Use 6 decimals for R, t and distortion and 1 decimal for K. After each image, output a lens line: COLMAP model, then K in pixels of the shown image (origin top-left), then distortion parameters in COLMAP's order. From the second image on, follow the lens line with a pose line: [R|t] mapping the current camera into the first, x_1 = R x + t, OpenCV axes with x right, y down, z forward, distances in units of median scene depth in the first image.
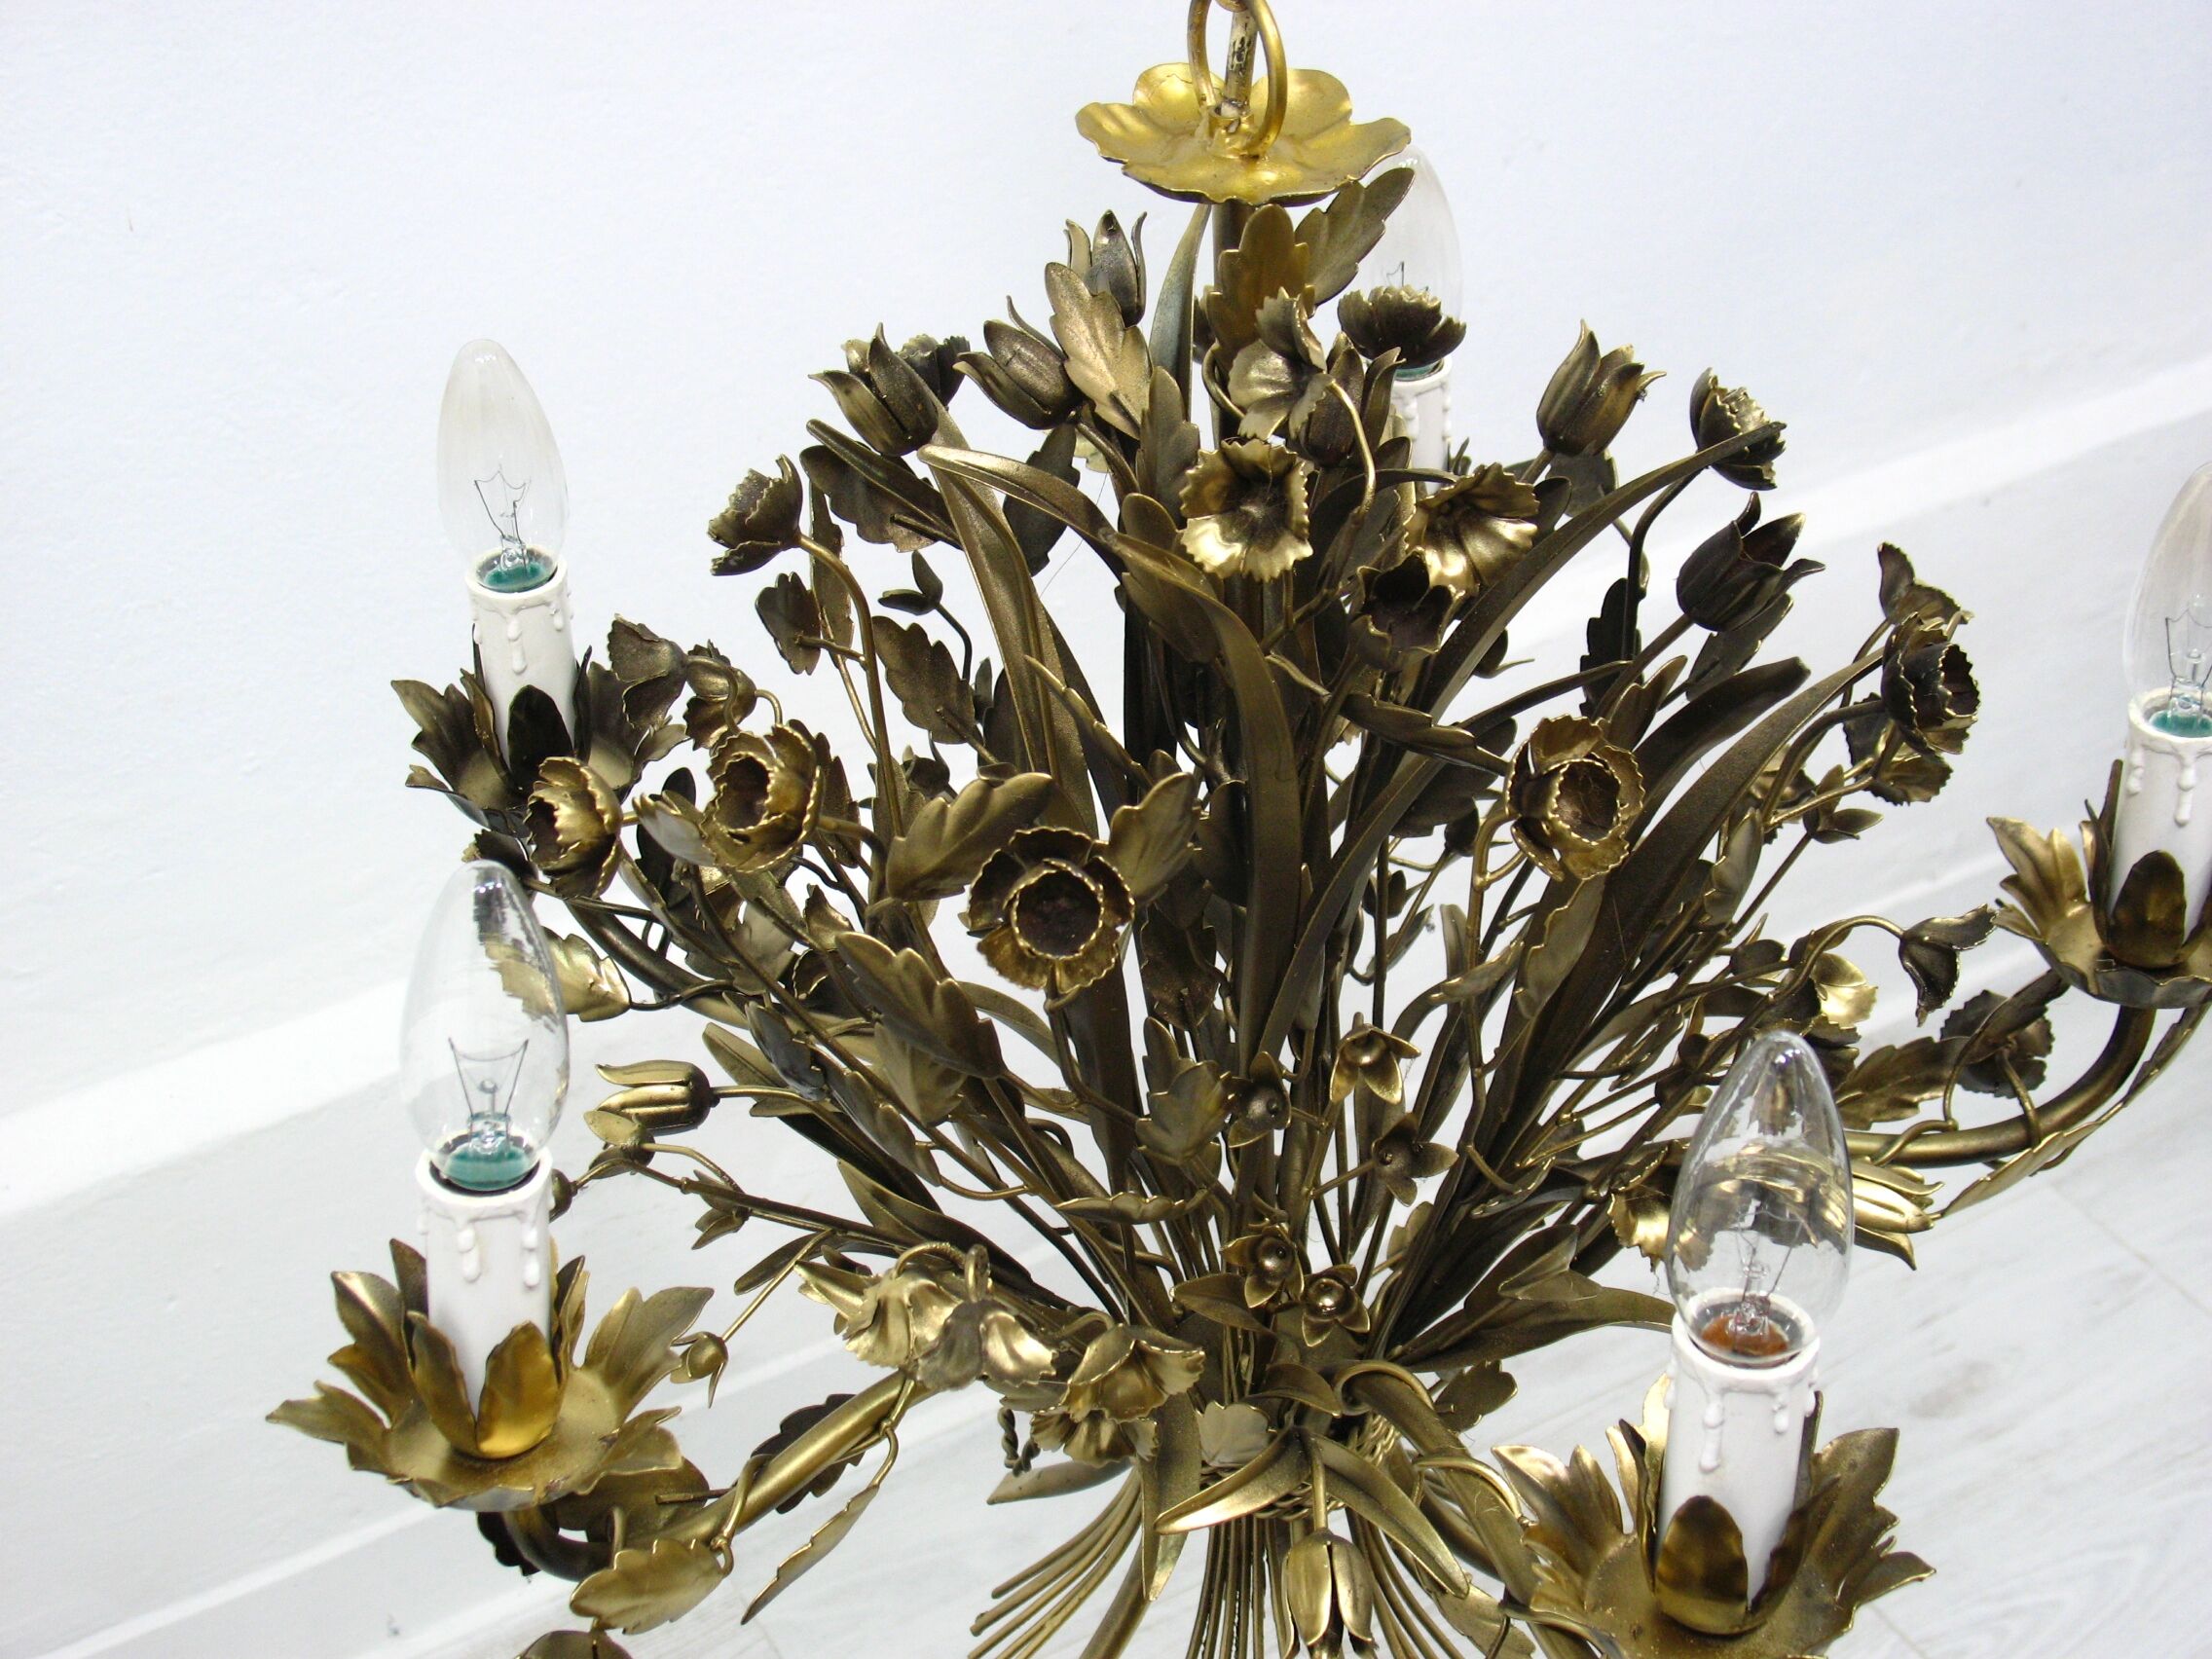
lens RADIAL K [[3282.5, 0, 1105.3], [0, 3282.5, 829.2], [0, 0, 1]] dist [-0.061410, 0.000000]
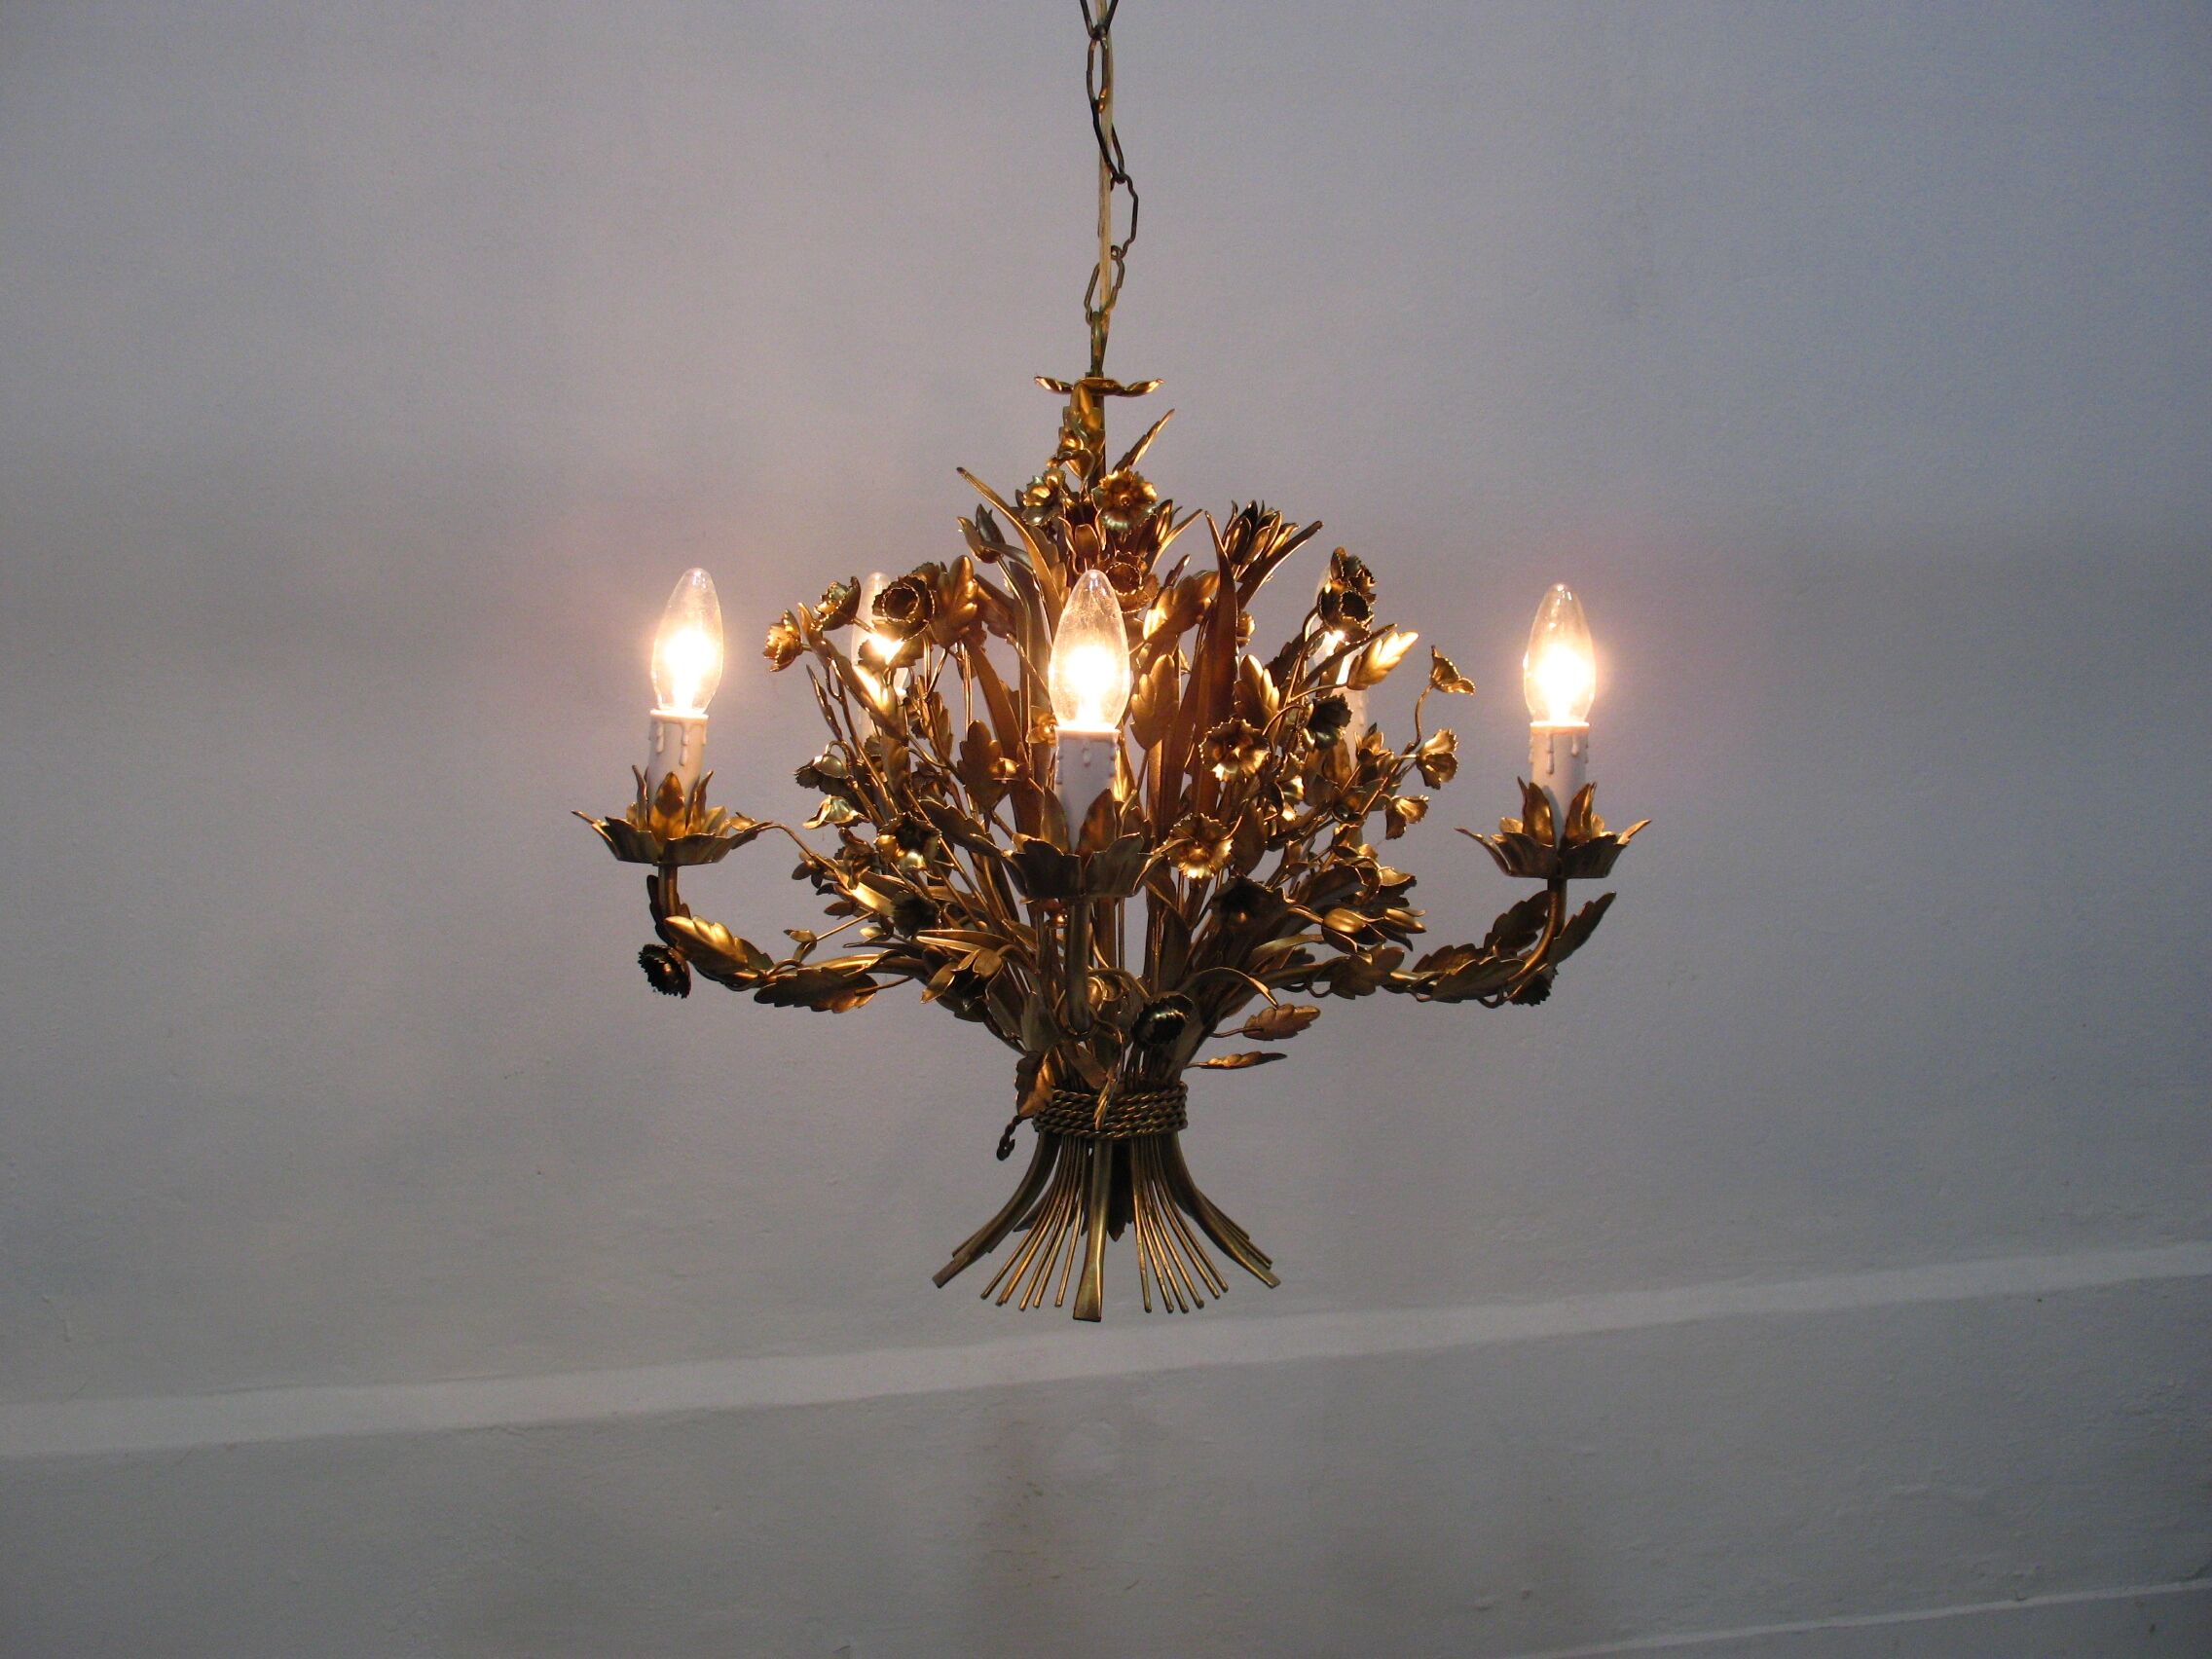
lens RADIAL K [[2563.2, 0, 1088.4], [0, 2563.2, 827.3], [0, 0, 1]] dist [-0.148129, 0.000000]
pose [[0.905606, 0.074387, -0.417545, 0.719041], [-0.259148, 0.876393, -0.405929, 0.712545], [0.335737, 0.475817, 0.812944, -0.306509]]
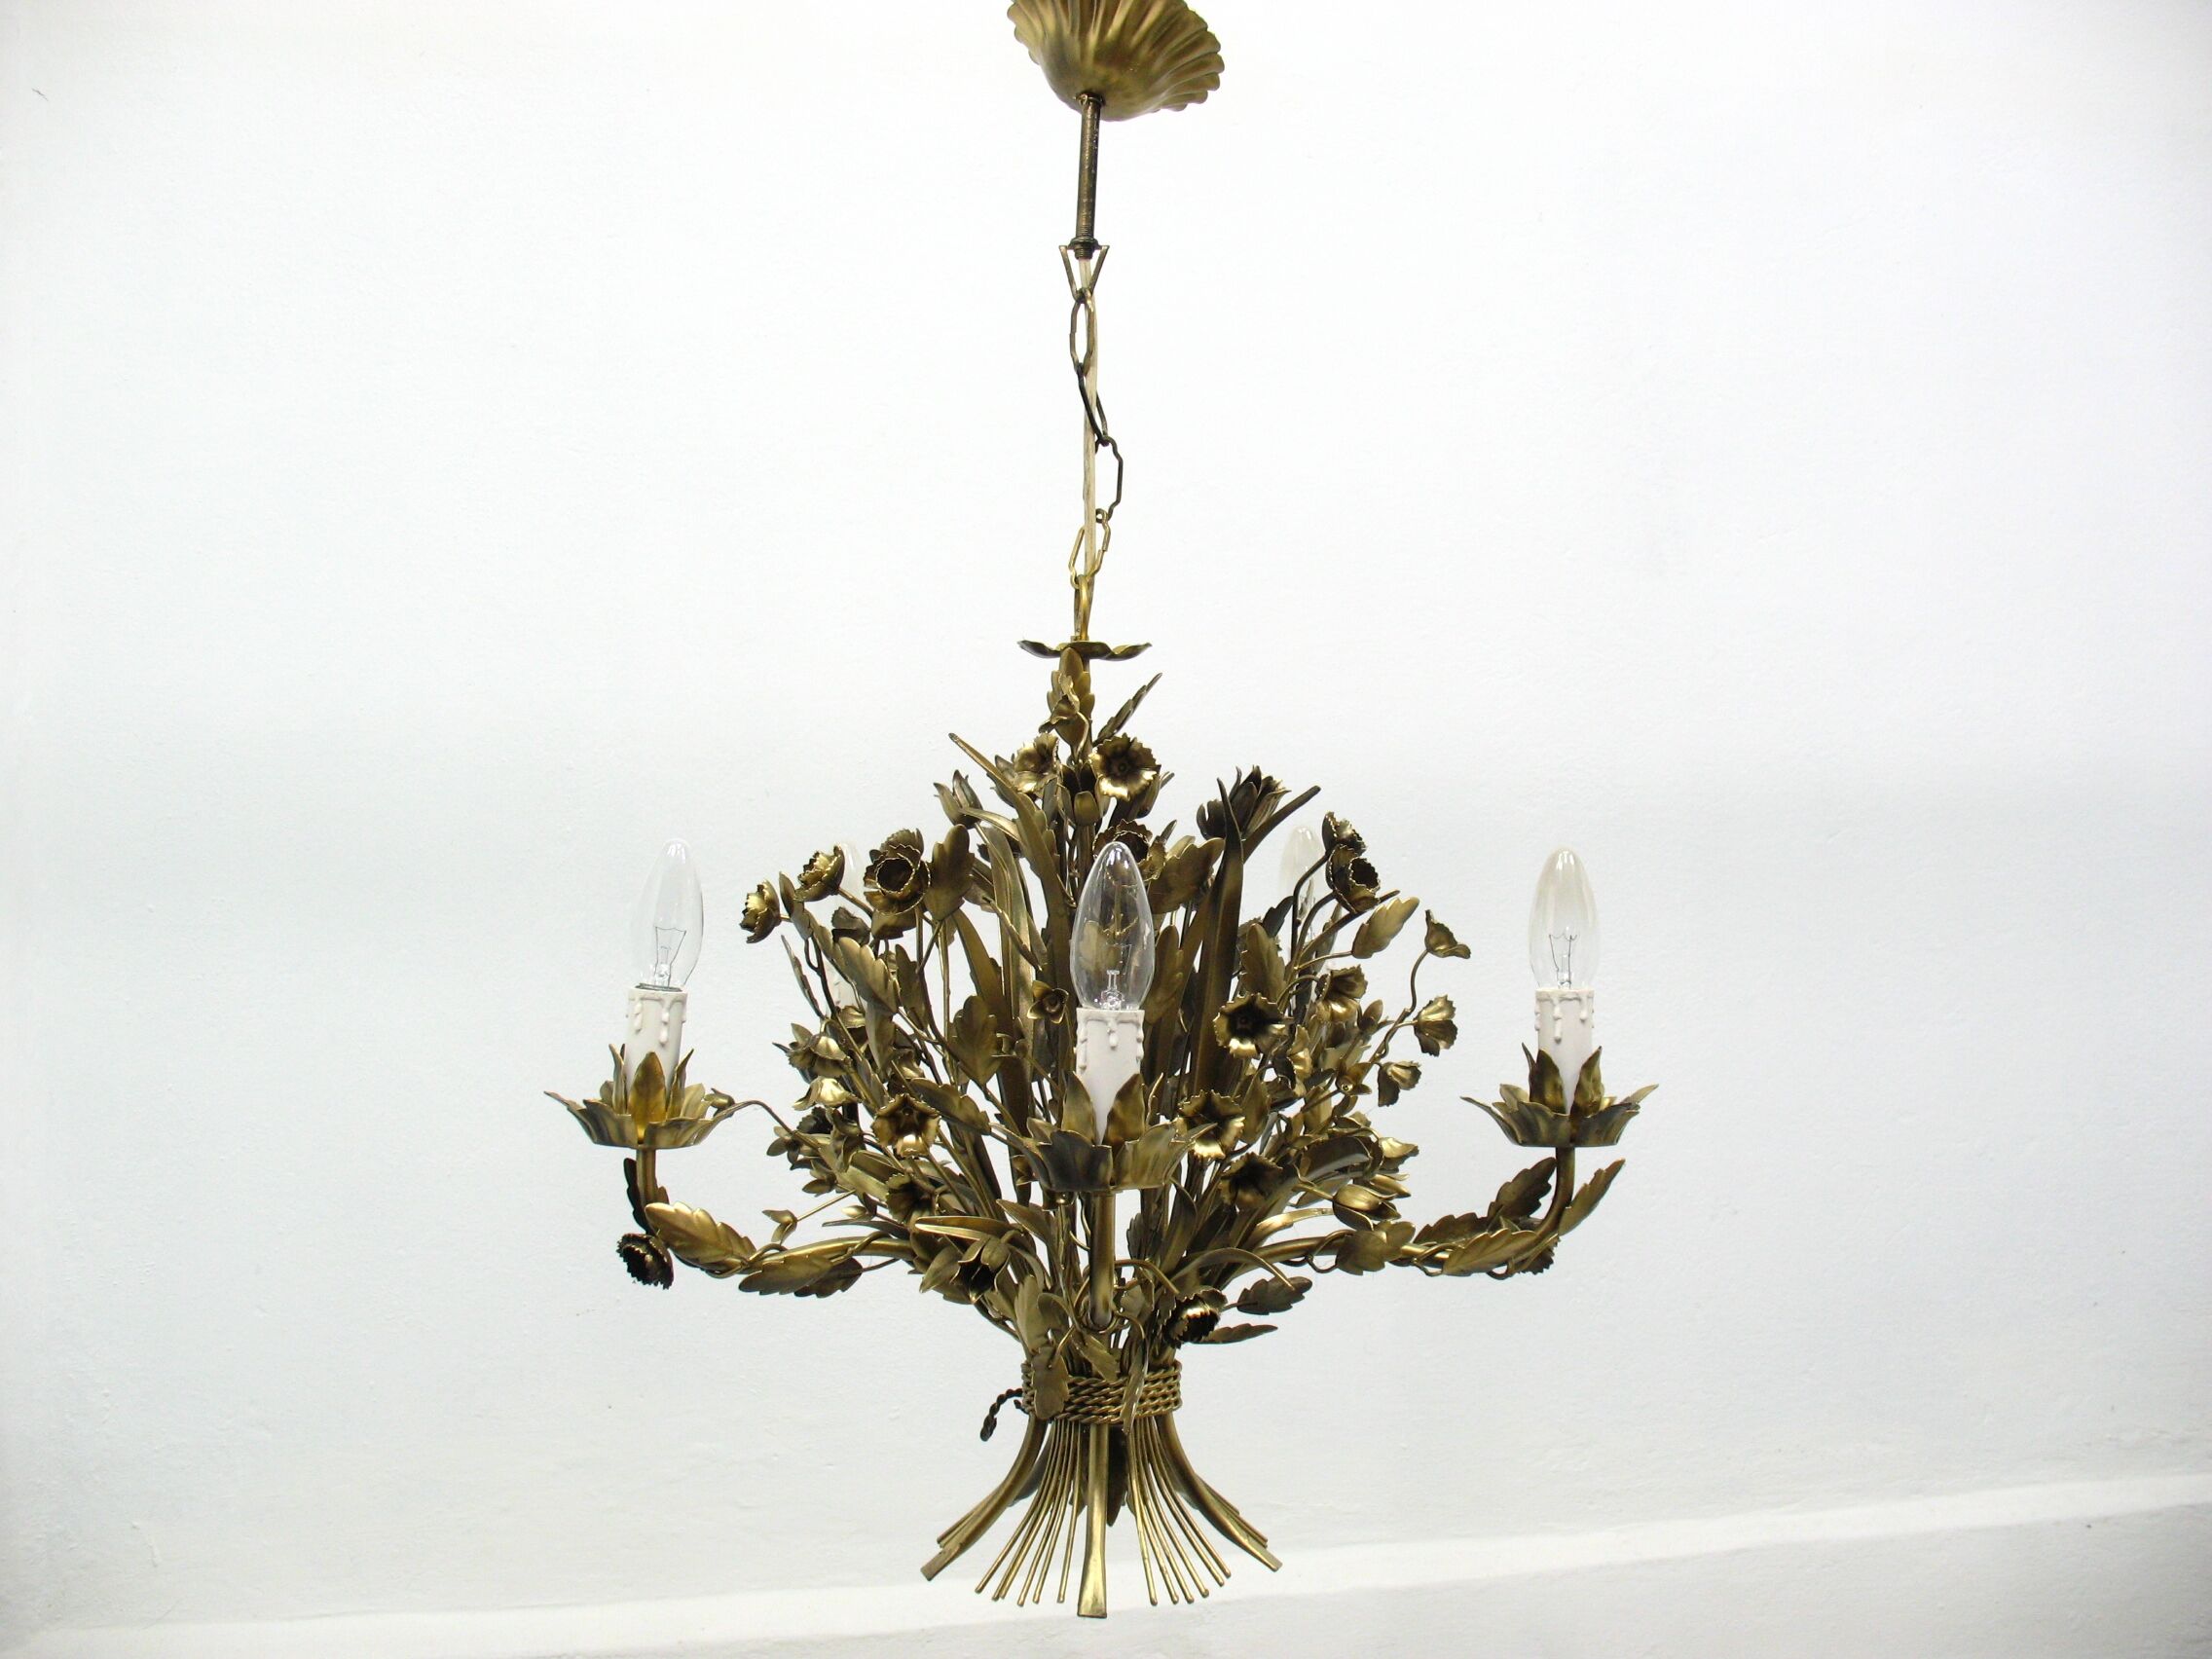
lens RADIAL K [[2264.9, 0, 1088.9], [0, 2264.9, 828.4], [0, 0, 1]] dist [-0.152147, 0.000000]
pose [[0.933815, 0.026959, -0.356739, 0.540095], [-0.217003, 0.835456, -0.504900, 0.615674], [0.284428, 0.548896, 0.786011, -0.172139]]
